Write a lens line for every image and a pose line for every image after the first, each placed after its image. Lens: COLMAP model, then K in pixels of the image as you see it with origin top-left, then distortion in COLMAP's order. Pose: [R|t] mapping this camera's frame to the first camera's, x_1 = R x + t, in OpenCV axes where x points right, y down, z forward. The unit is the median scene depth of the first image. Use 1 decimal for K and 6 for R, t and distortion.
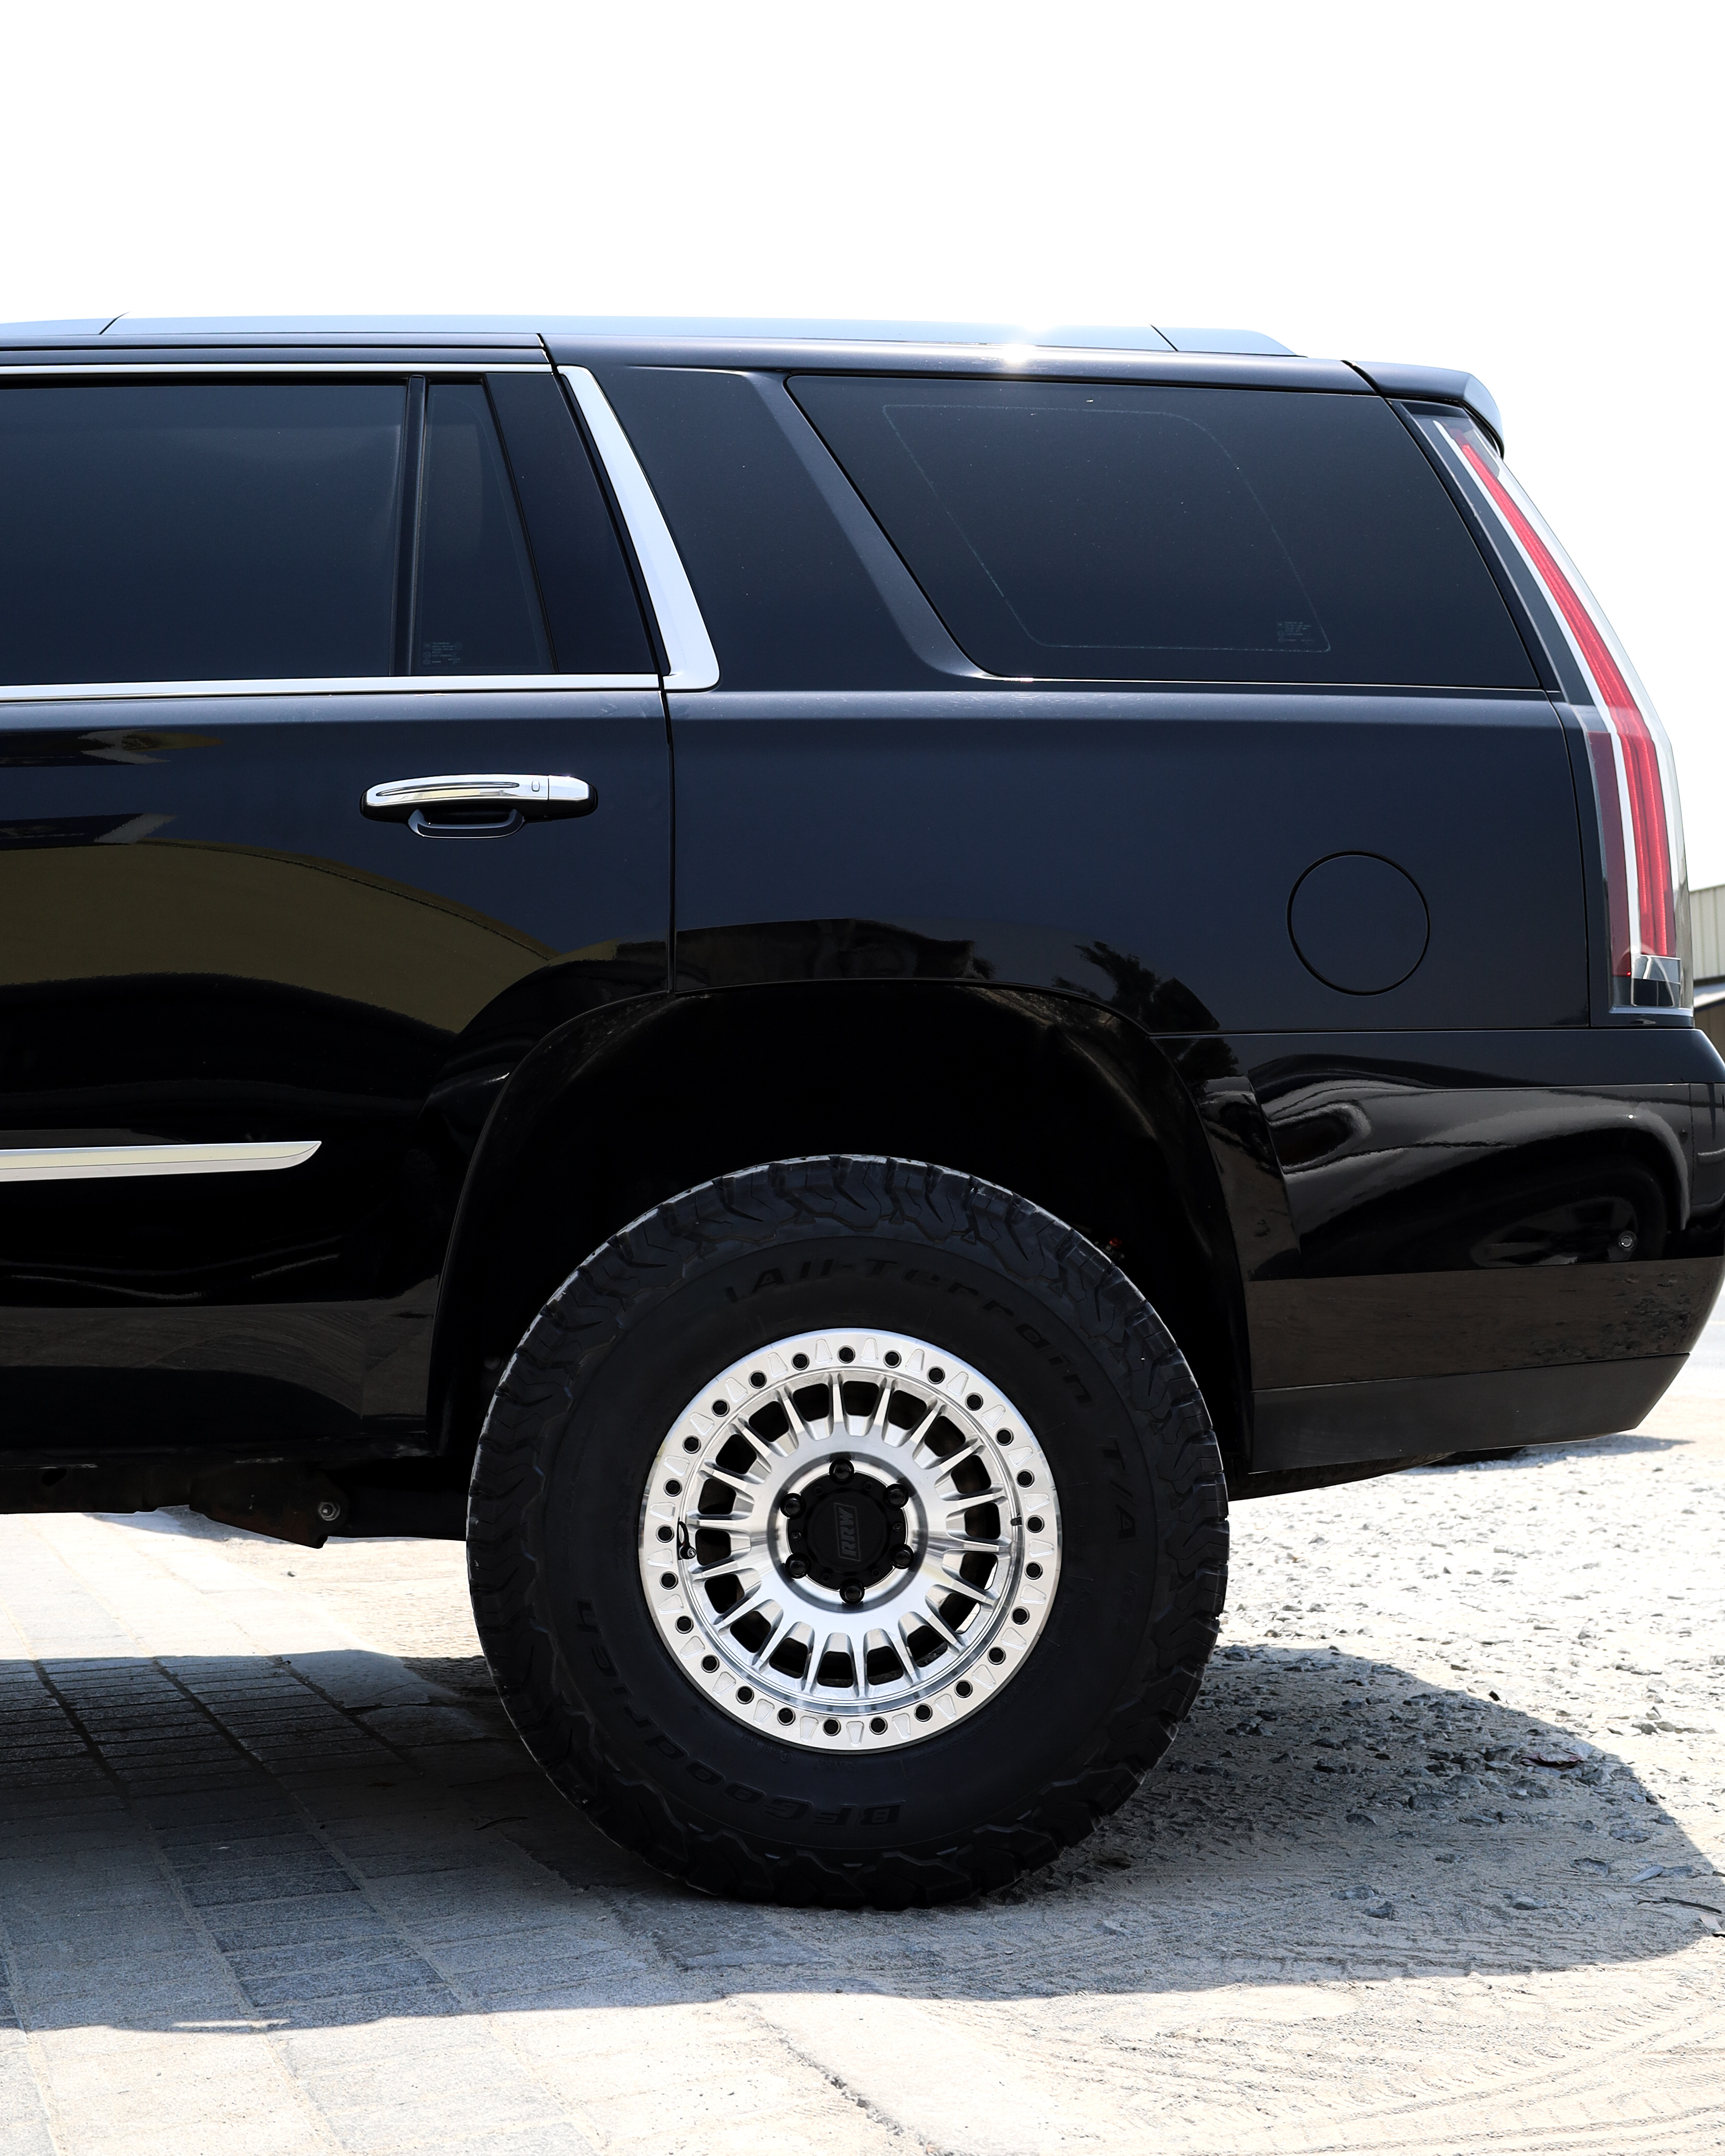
lens RADIAL K [[2216.6, 0, 862.5], [0, 2216.6, 1078.0], [0, 0, 1]] dist [-0.006159, -0.001814]
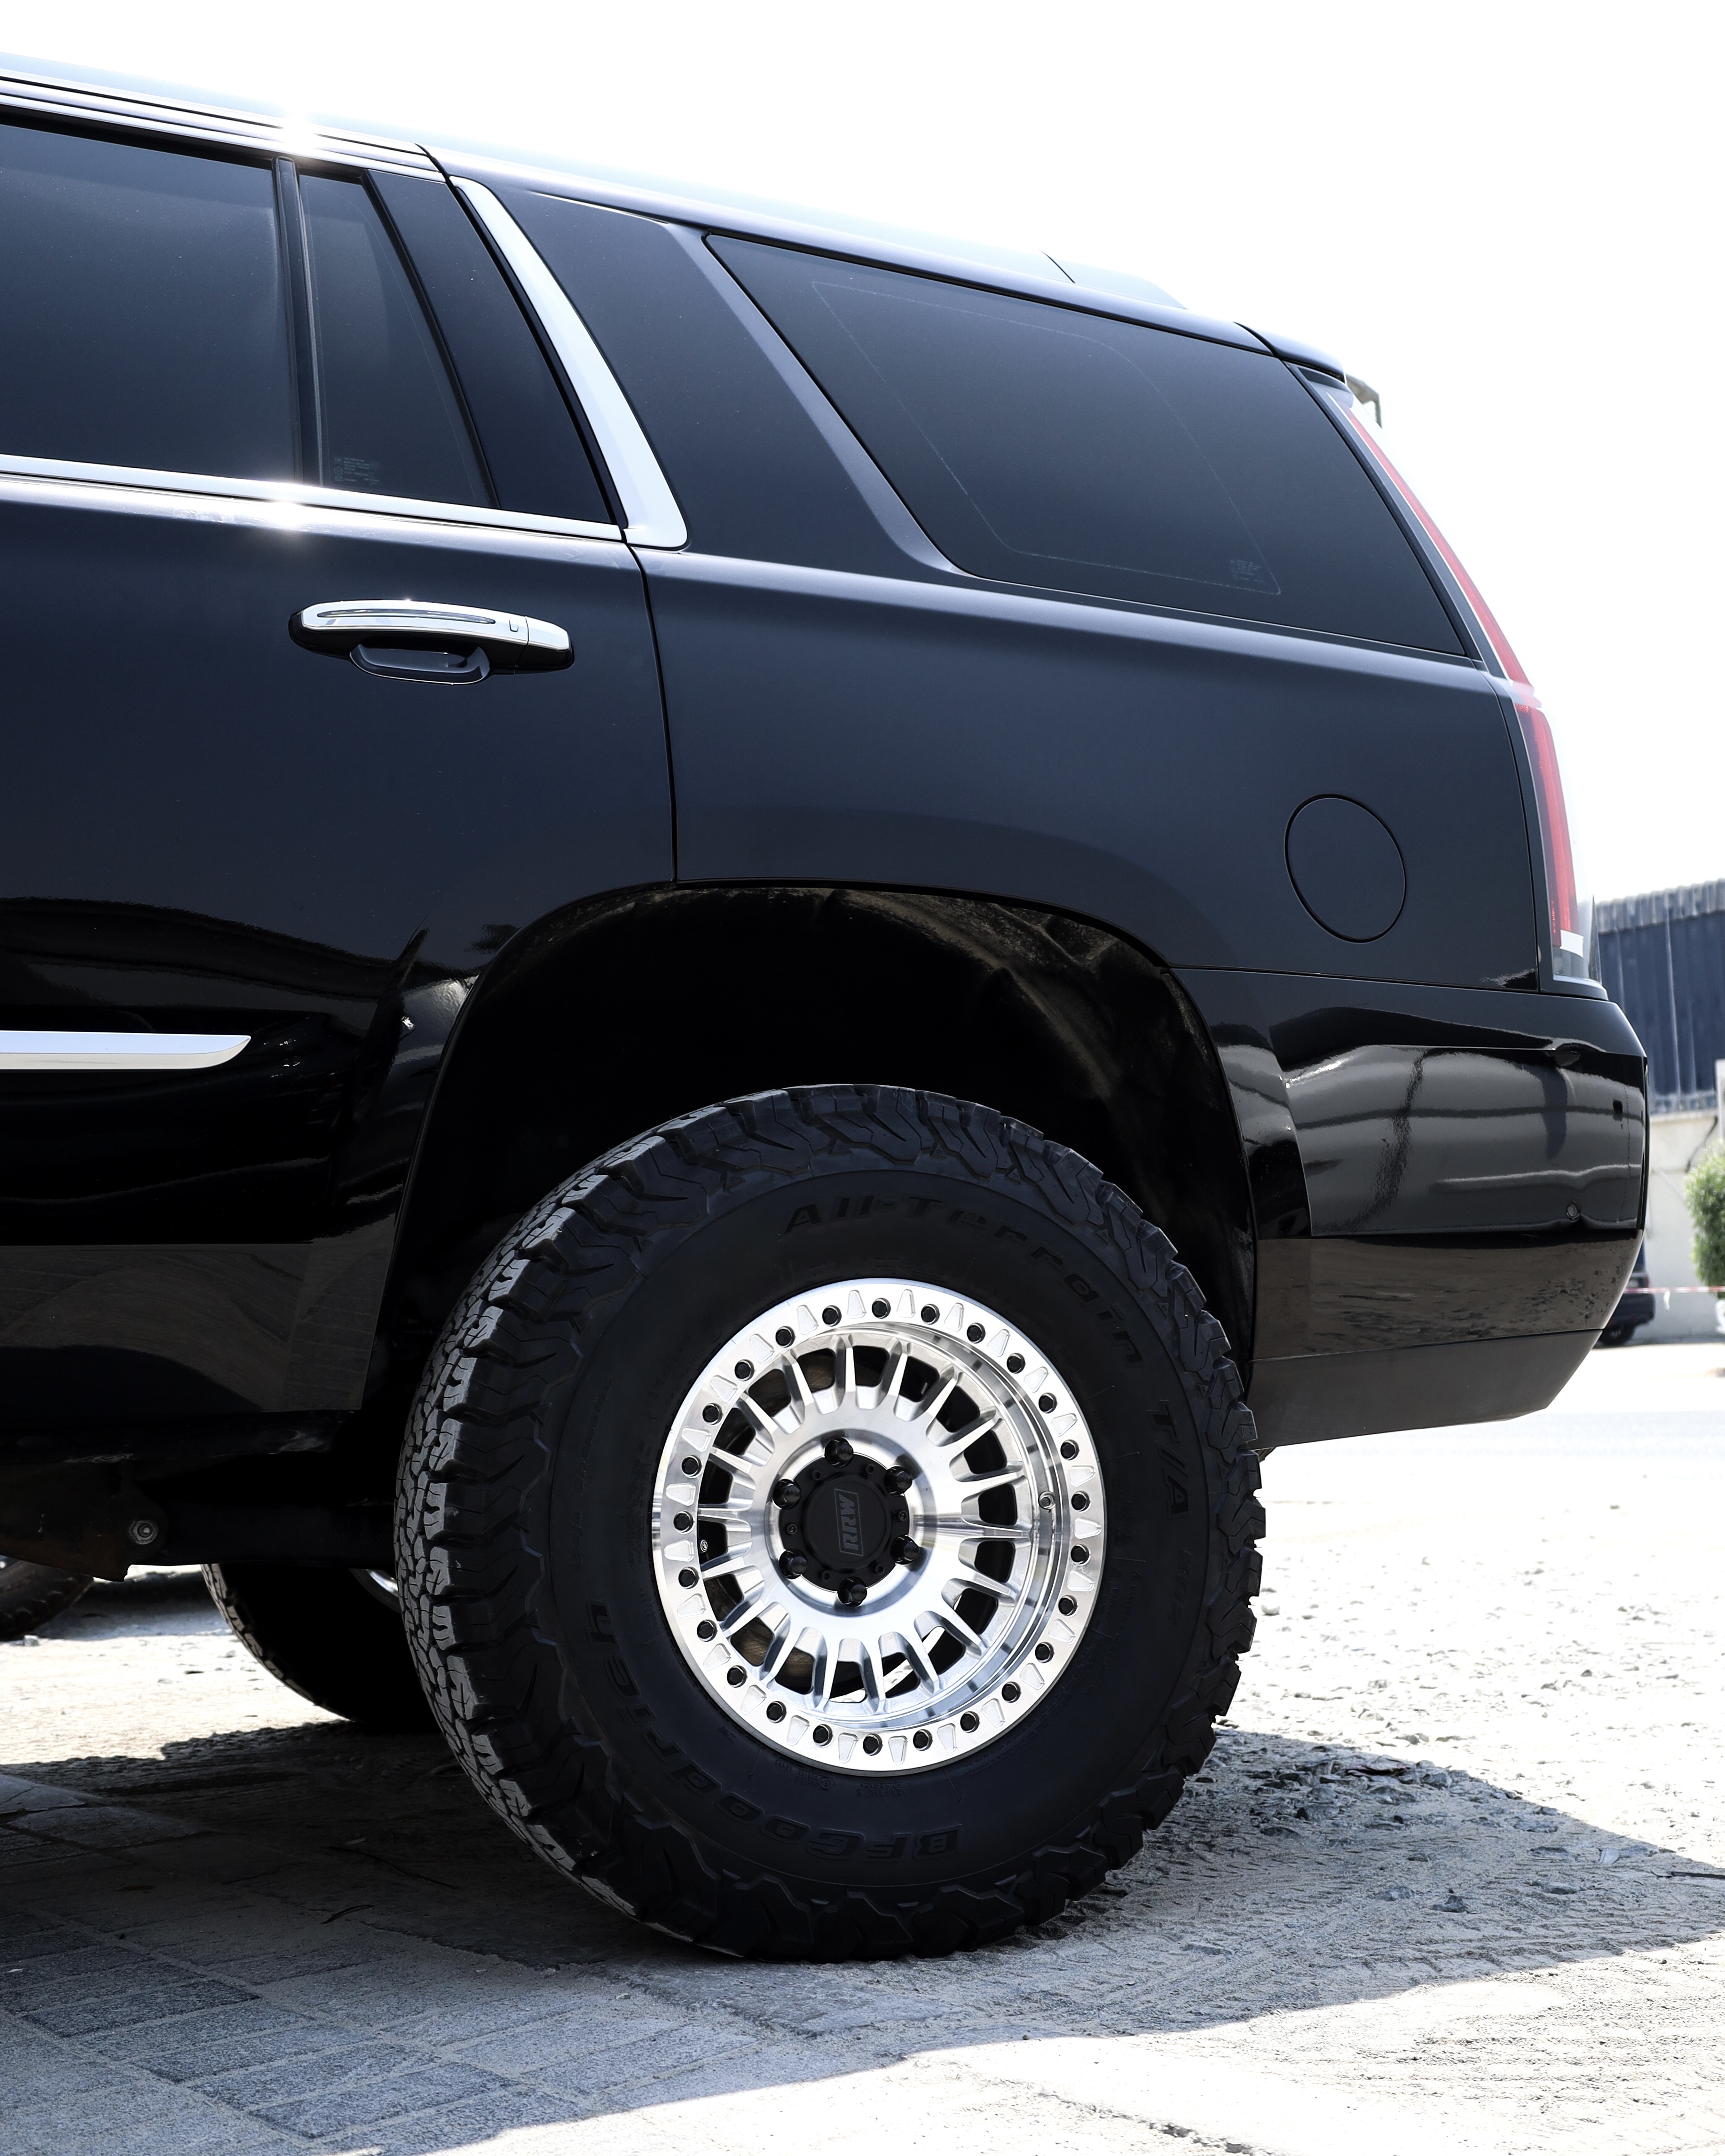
lens RADIAL K [[2175.5, 0, 861.7], [0, 2175.5, 1127.2], [0, 0, 1]] dist [-0.015862, 0.010526]
pose [[0.947329, 0.030058, 0.318849, -0.282160], [-0.017174, 0.998921, -0.043145, 0.090045], [-0.319801, 0.035396, 0.946823, 0.198700]]
